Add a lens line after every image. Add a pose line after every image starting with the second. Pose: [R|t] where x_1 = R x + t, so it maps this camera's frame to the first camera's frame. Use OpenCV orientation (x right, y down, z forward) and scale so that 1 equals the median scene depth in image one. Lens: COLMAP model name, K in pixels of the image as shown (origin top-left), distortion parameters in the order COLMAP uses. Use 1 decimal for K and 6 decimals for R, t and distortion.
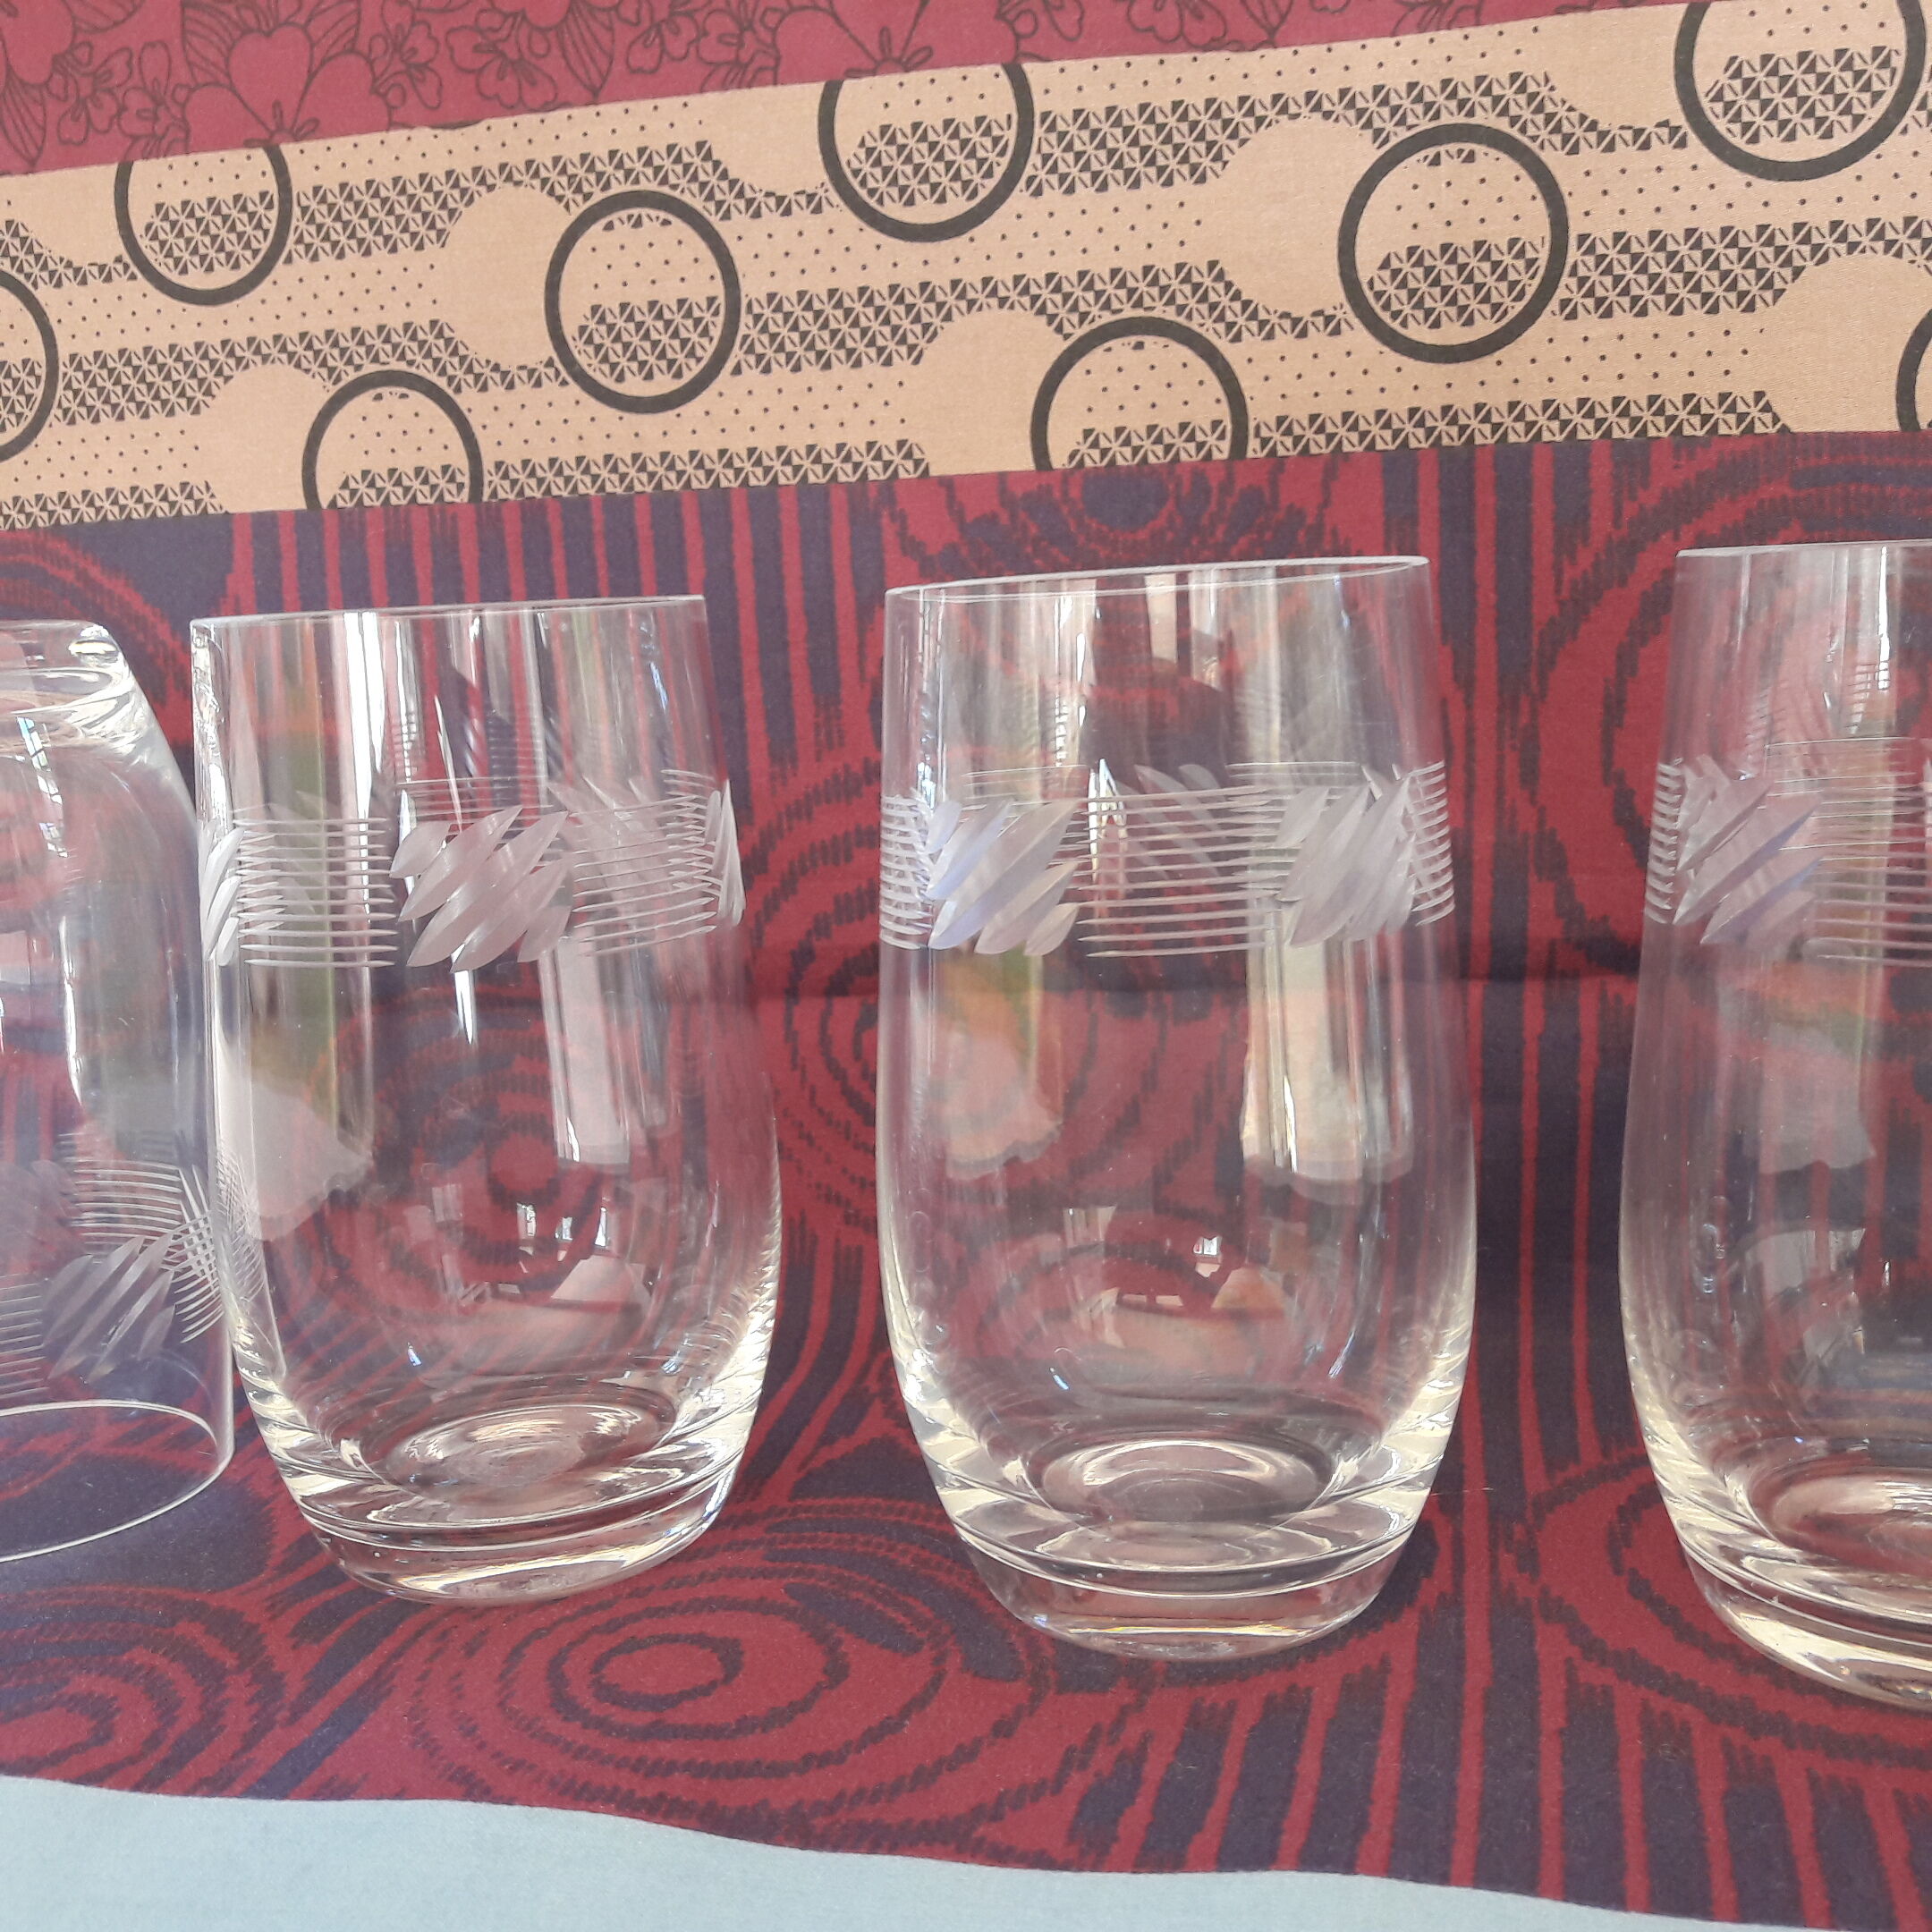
lens RADIAL K [[2225.9, 0, 951.4], [0, 2225.9, 963.3], [0, 0, 1]] dist [0.026776, -0.205293]
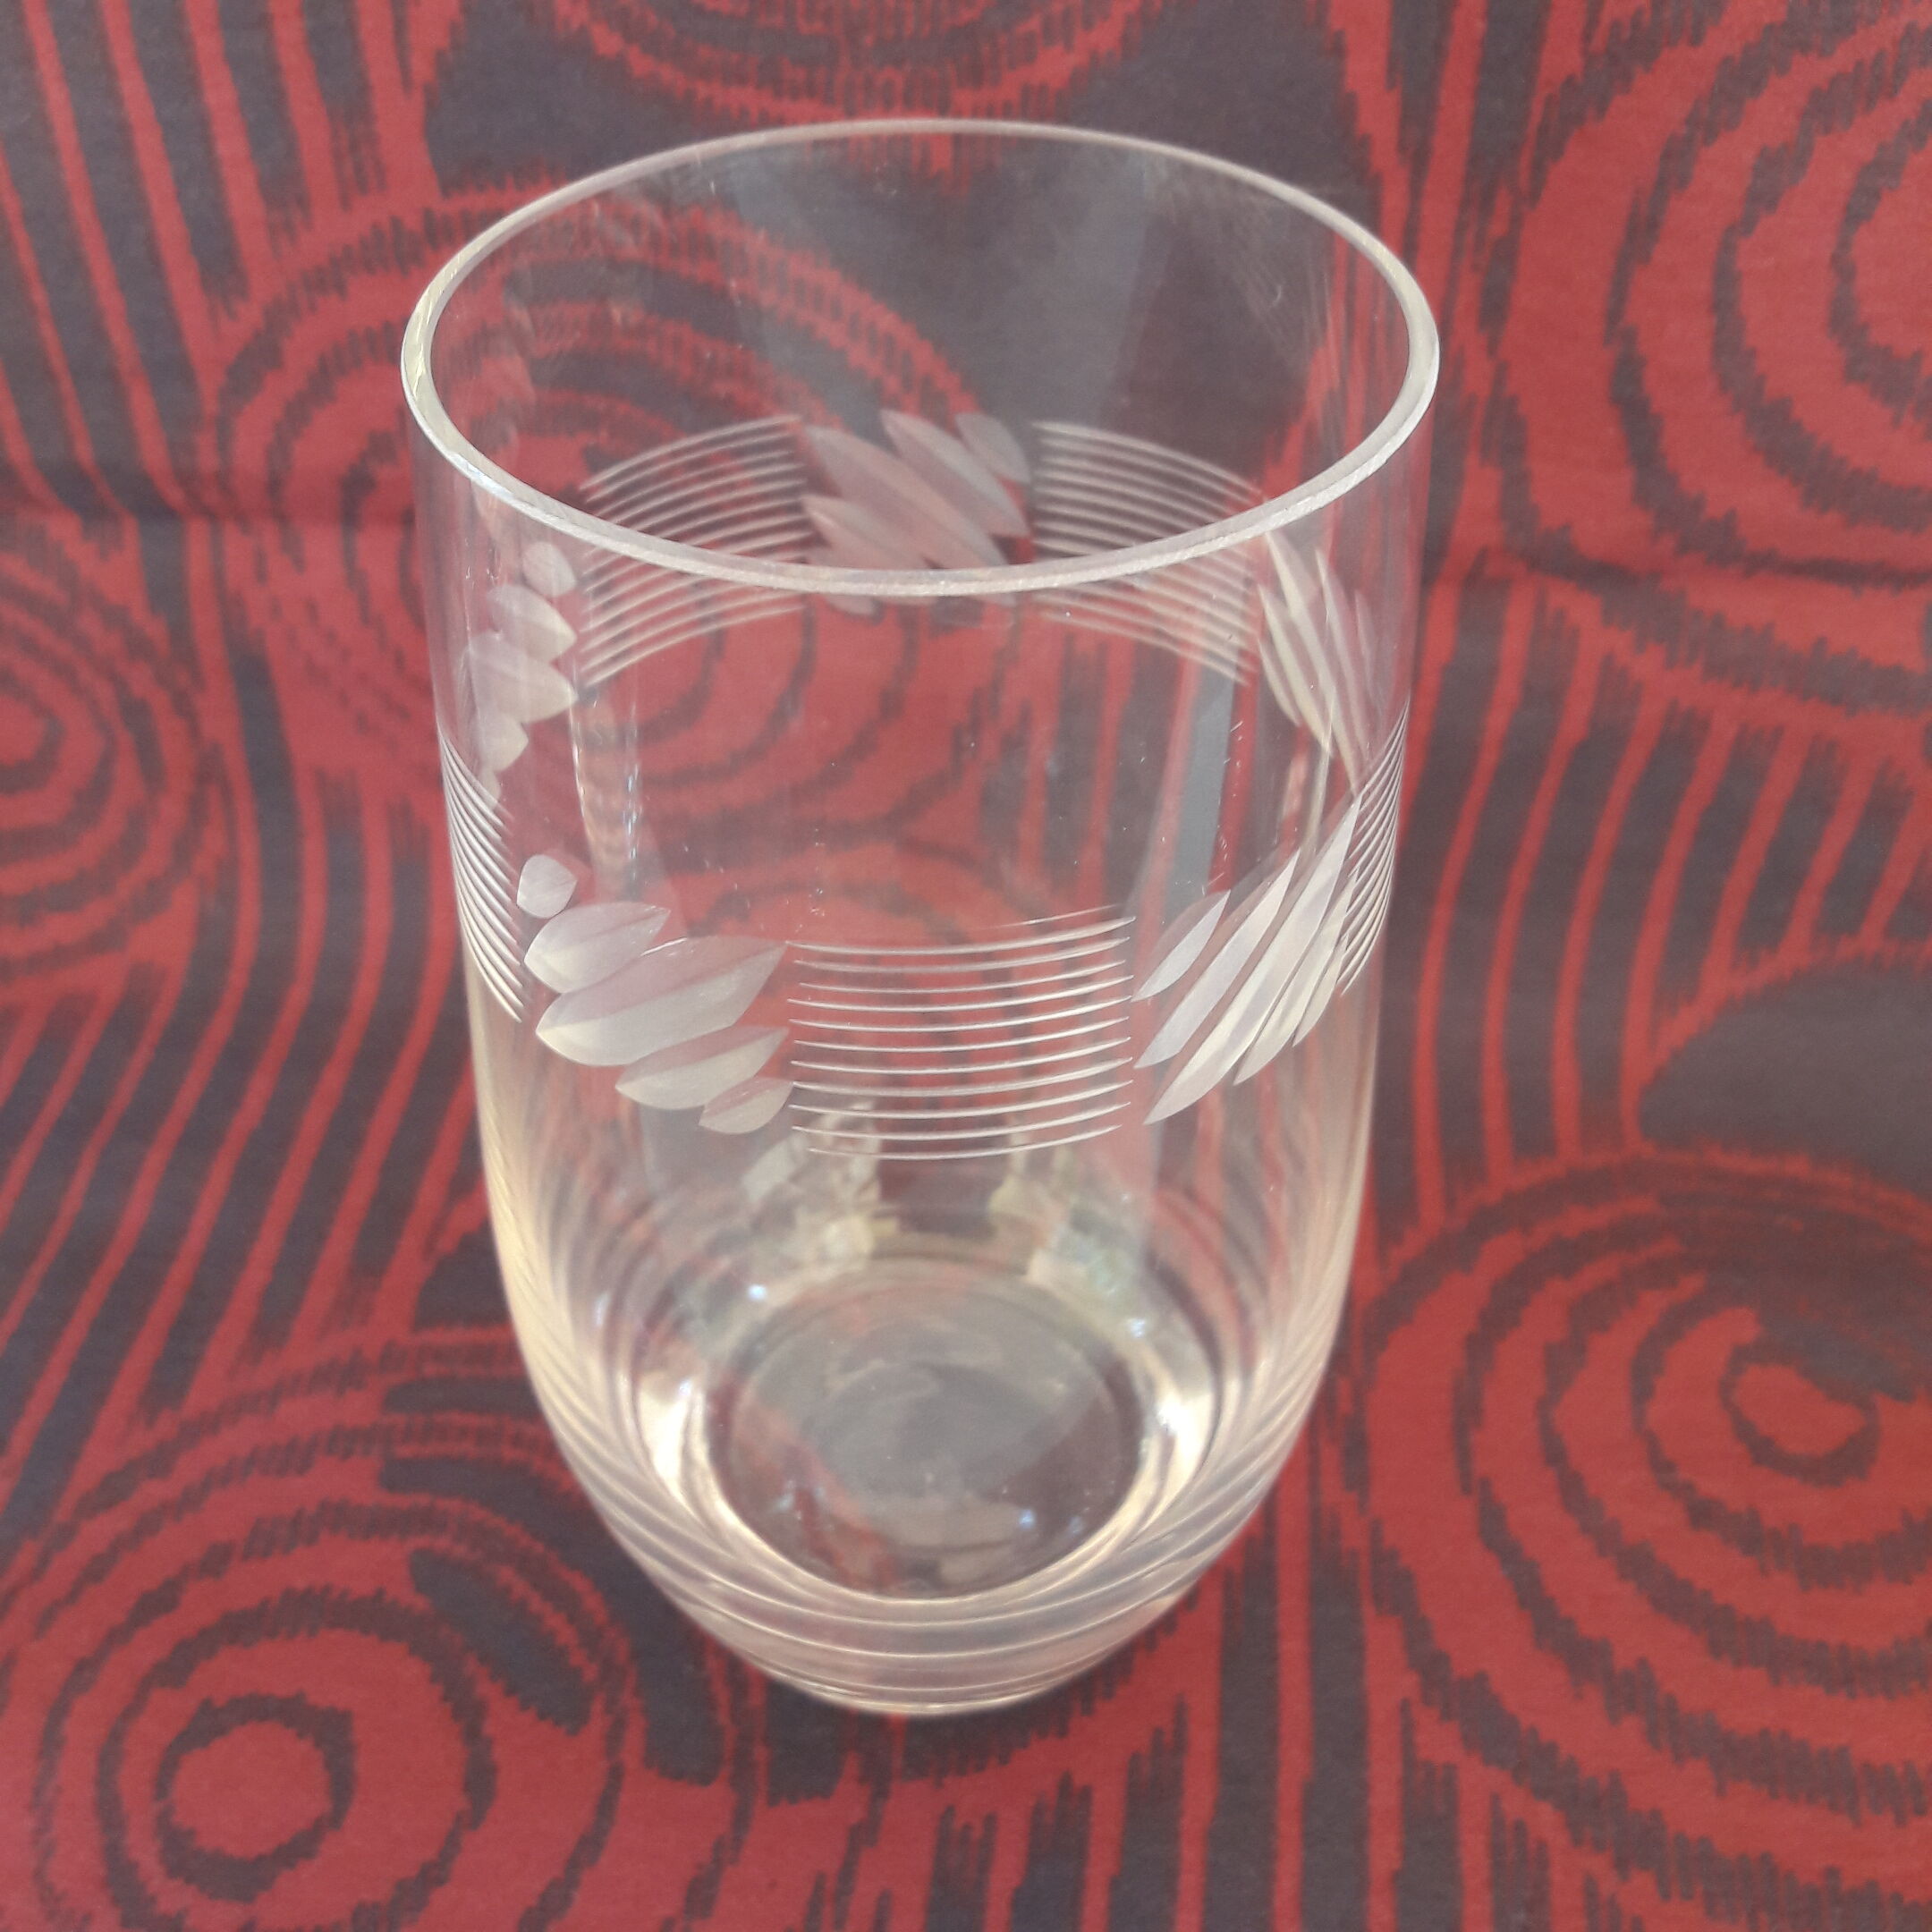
lens RADIAL K [[2296.5, 0, 943.1], [0, 2296.5, 983.3], [0, 0, 1]] dist [0.004366, -0.108272]
pose [[0.992628, -0.041493, 0.113880, 0.022487], [-0.027568, 0.837658, 0.545499, -0.276076], [-0.118027, -0.544617, 0.830339, 0.371629]]
